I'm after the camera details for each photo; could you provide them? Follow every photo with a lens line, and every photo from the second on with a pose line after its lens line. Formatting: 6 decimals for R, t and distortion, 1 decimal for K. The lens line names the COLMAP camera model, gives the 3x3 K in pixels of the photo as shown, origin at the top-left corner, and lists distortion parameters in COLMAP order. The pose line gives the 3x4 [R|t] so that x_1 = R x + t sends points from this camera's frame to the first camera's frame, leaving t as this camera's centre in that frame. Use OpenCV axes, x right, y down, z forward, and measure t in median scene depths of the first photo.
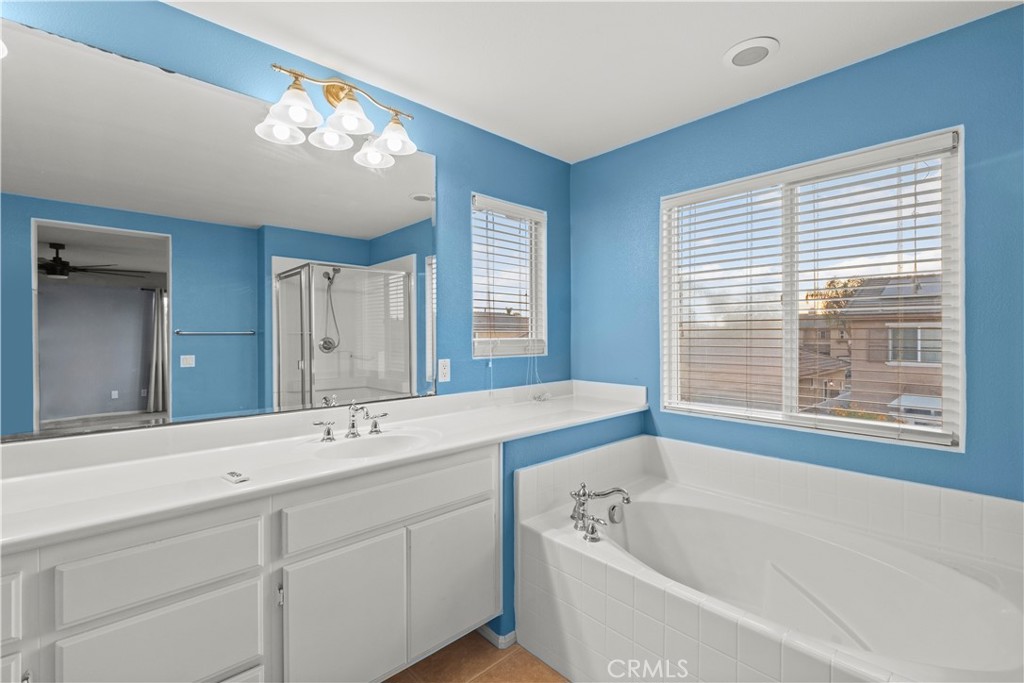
lens RADIAL K [[445.2, 0, 510.9], [0, 445.2, 334.4], [0, 0, 1]] dist [0.014415, -0.013689]
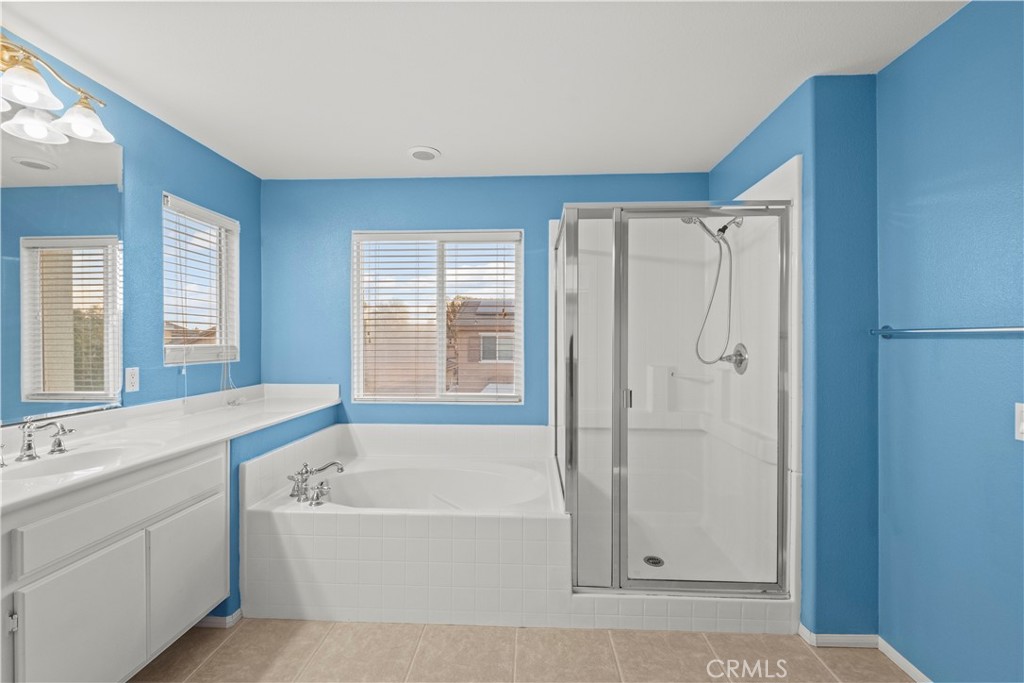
lens RADIAL K [[445.2, 0, 510.9], [0, 445.2, 334.4], [0, 0, 1]] dist [0.014415, -0.013689]
pose [[0.714013, 0.011540, 0.700038, -0.258668], [-0.001737, 0.999890, -0.014712, -0.000888], [-0.700131, 0.009288, 0.713954, -0.234311]]
